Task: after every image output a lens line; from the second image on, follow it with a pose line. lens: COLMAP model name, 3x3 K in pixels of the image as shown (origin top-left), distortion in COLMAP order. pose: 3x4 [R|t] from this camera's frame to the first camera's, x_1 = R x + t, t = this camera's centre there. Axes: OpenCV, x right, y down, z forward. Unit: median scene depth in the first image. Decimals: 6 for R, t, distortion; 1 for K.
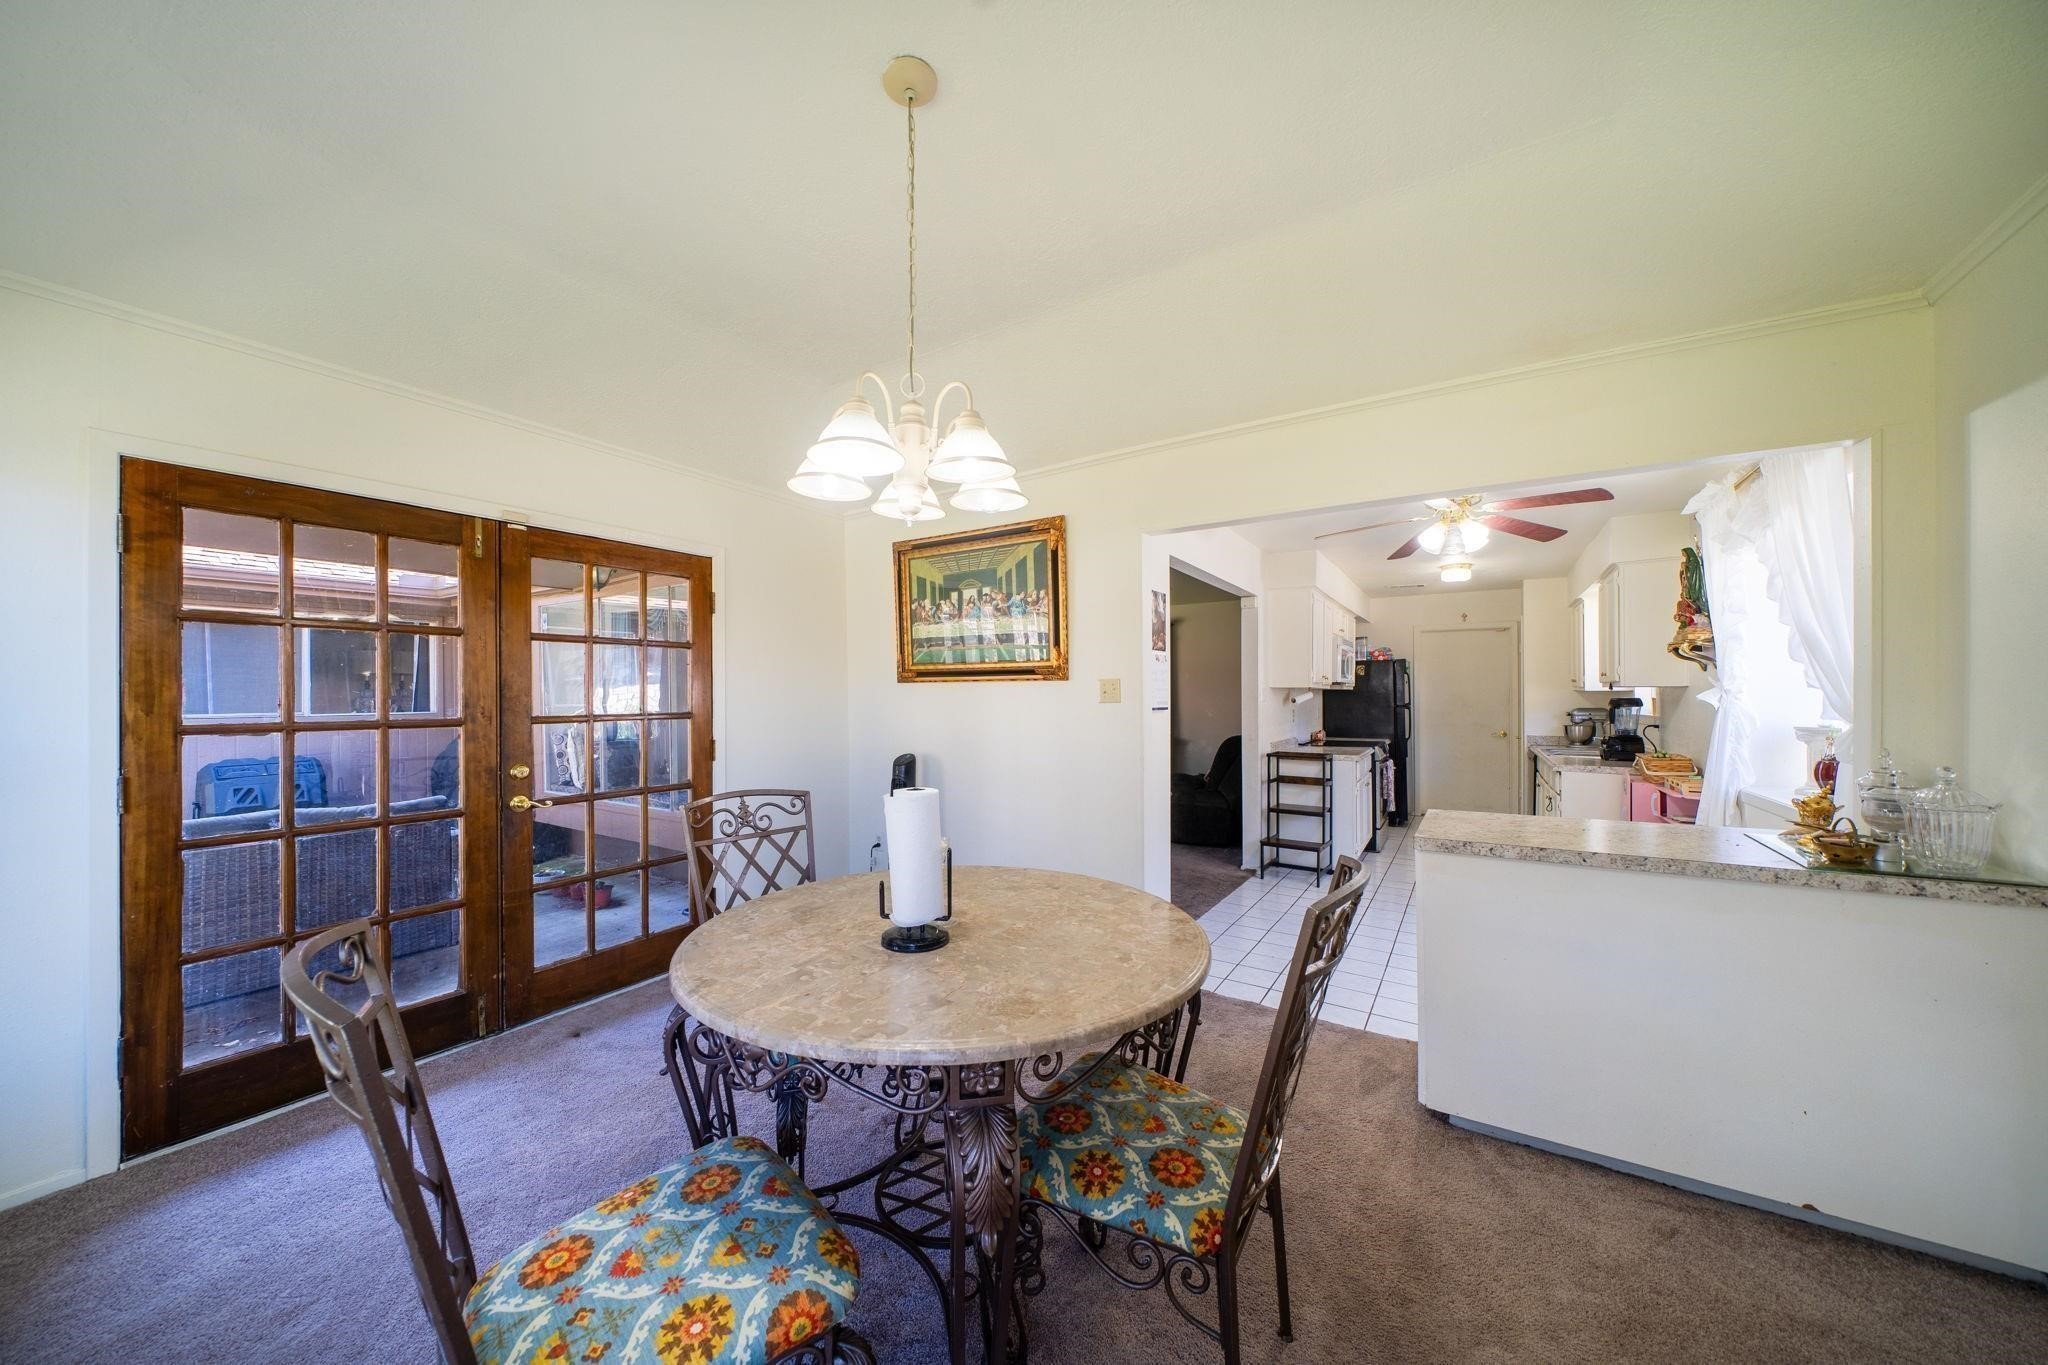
lens RADIAL K [[700.0, 0, 1025.3], [0, 700.0, 695.2], [0, 0, 1]] dist [-0.000065, 0.000007]
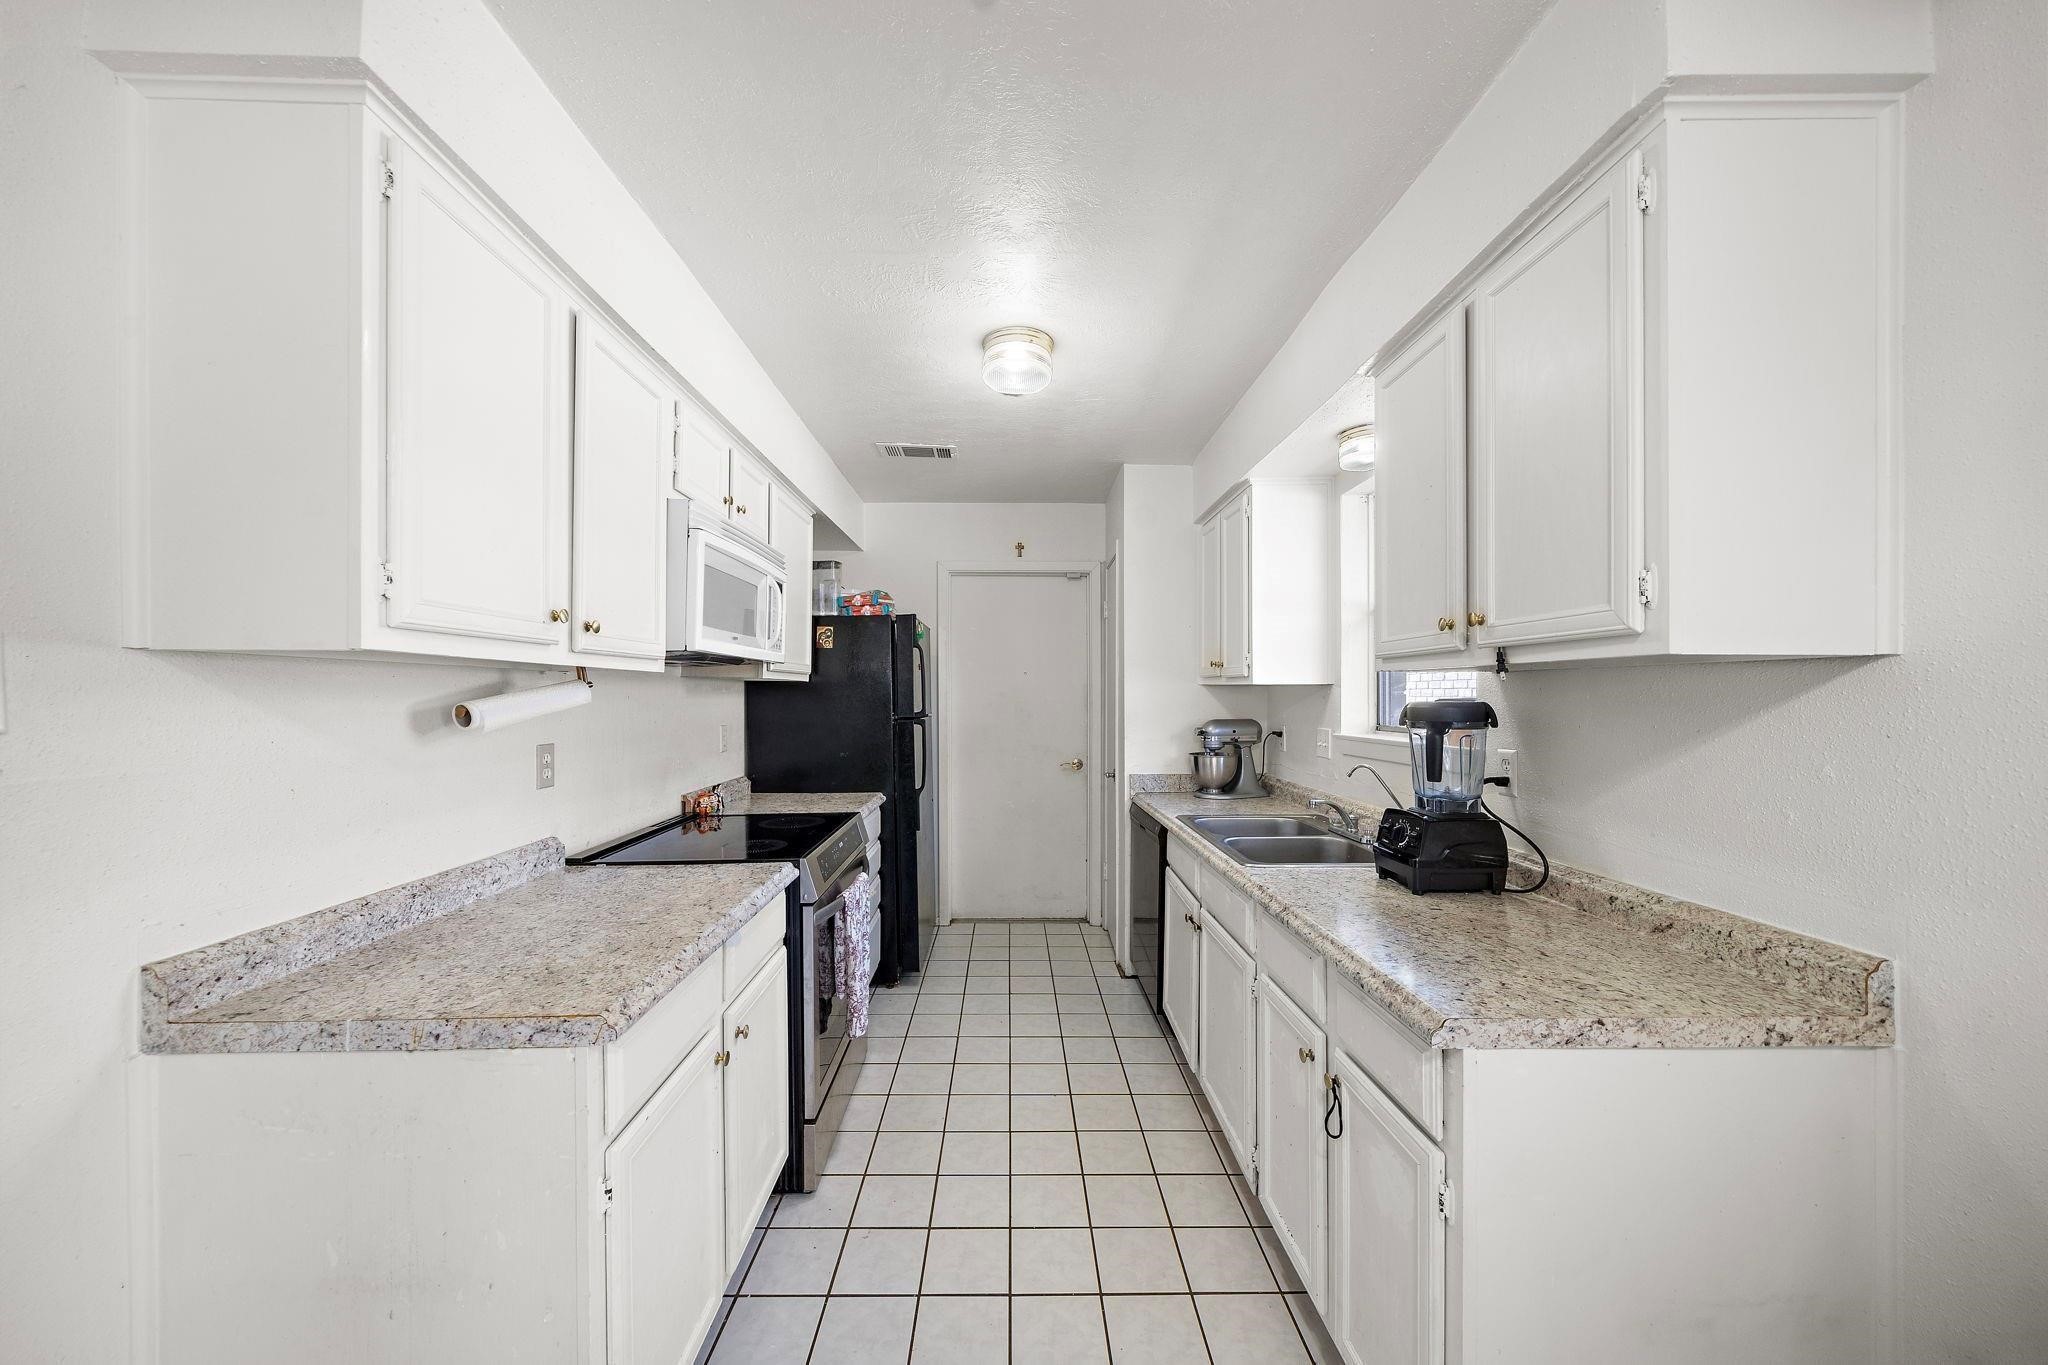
lens RADIAL K [[700.0, 0, 1016.3], [0, 700.0, 694.6], [0, 0, 1]] dist [-0.000065, 0.000007]
pose [[0.831370, 0.003212, 0.555710, 0.372941], [0.001310, 0.999969, -0.007740, 0.003532], [-0.555718, 0.007162, 0.831340, 0.633369]]
